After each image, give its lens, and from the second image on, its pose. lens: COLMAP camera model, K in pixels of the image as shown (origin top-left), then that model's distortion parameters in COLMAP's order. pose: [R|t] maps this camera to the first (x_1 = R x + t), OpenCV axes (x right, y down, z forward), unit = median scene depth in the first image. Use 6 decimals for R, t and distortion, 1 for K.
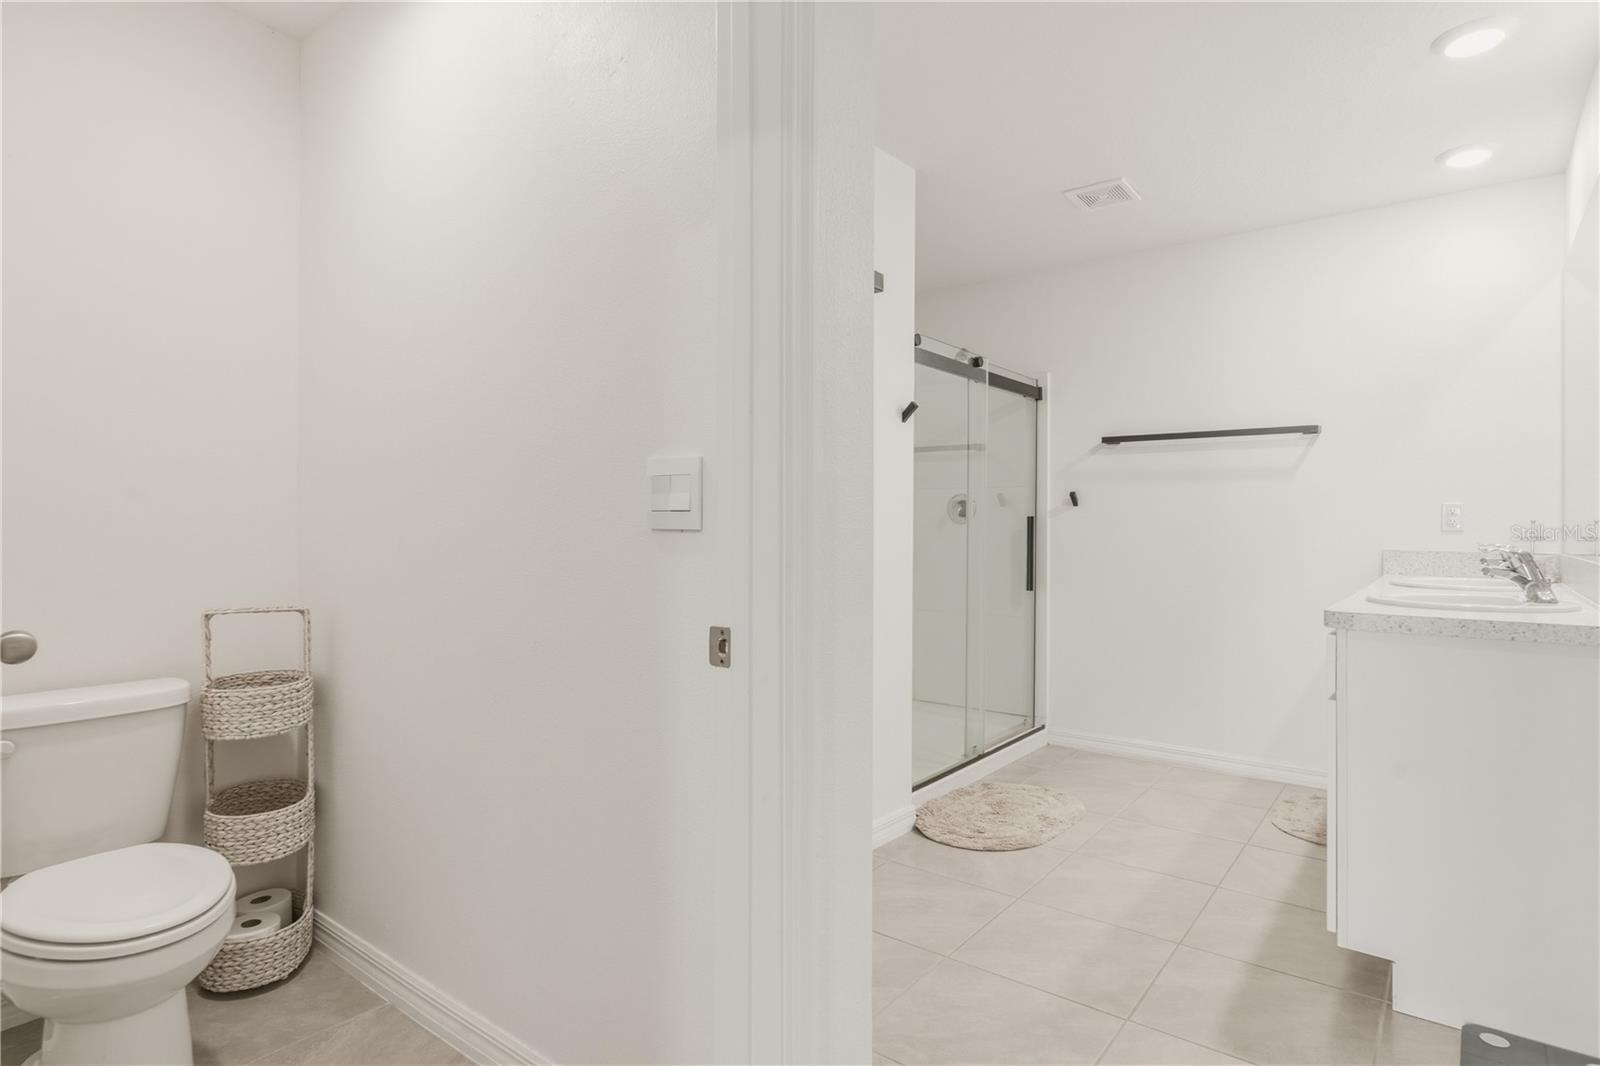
lens RADIAL K [[851.9, 0, 797.5], [0, 851.9, 531.3], [0, 0, 1]] dist [0.000894, 0.000398]
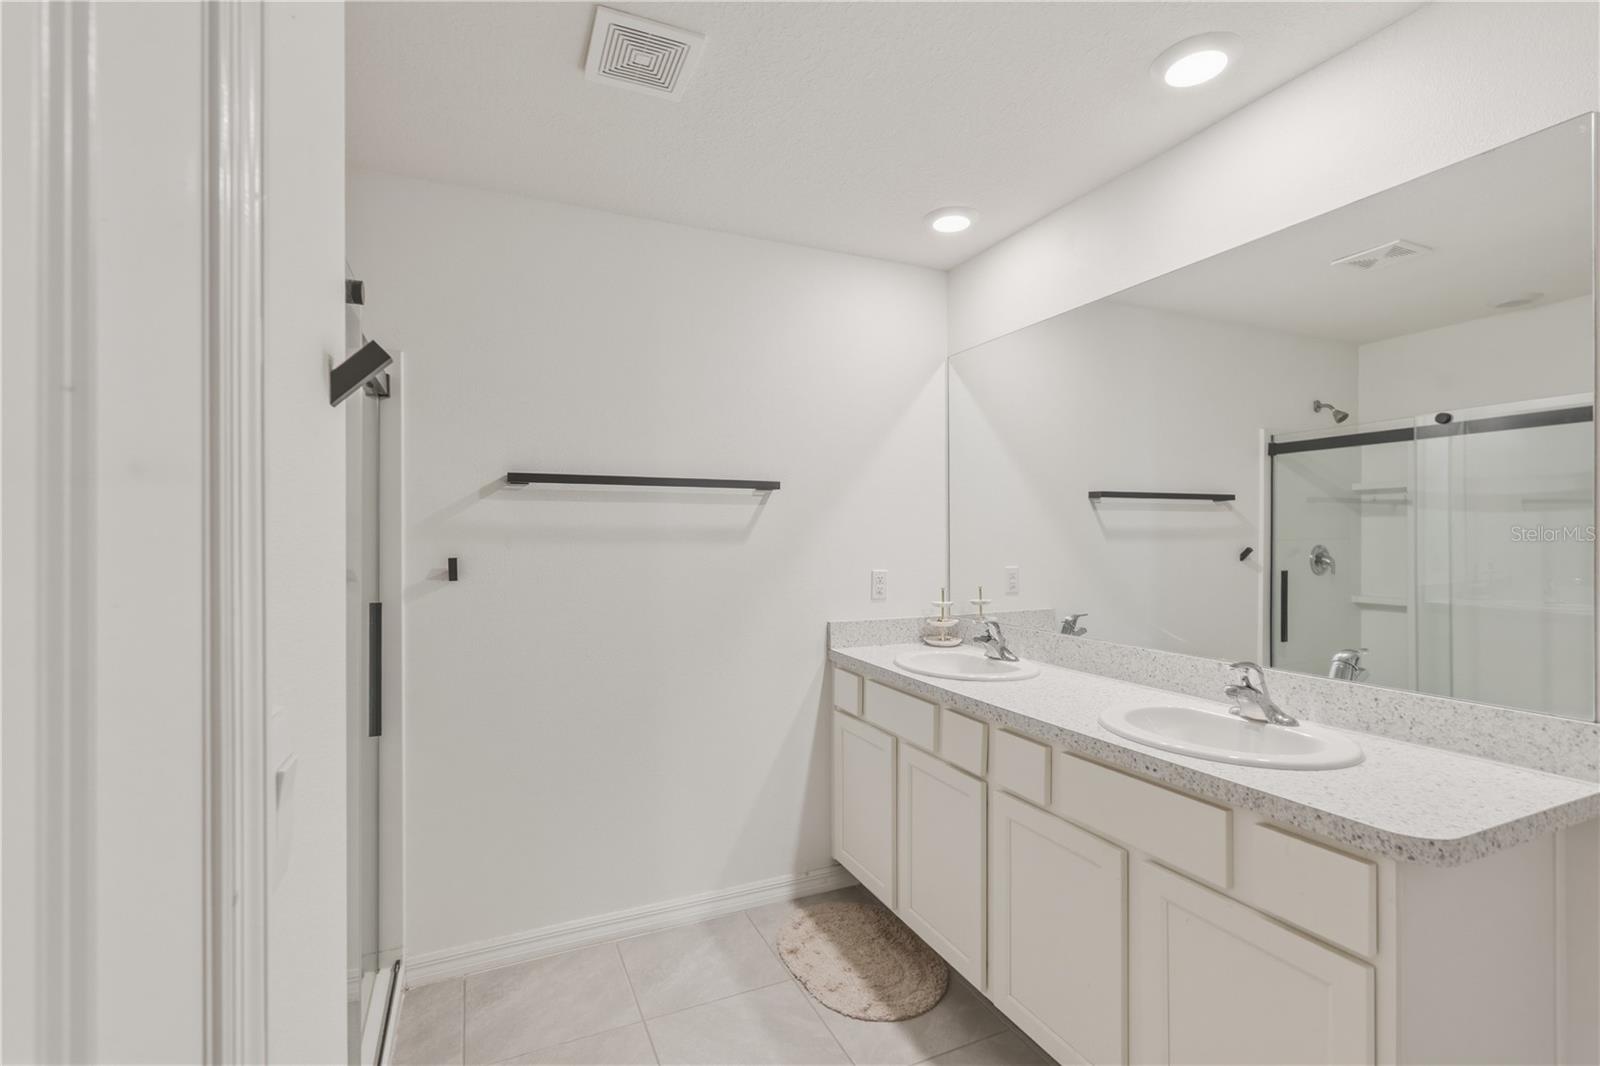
lens RADIAL K [[732.2, 0, 815.7], [0, 732.2, 531.8], [0, 0, 1]] dist [-0.002221, 0.001011]
pose [[0.471433, 0.001605, 0.881901, -0.014657], [0.012596, 0.999884, -0.008553, -0.059568], [-0.881812, 0.015140, 0.471358, 0.548410]]
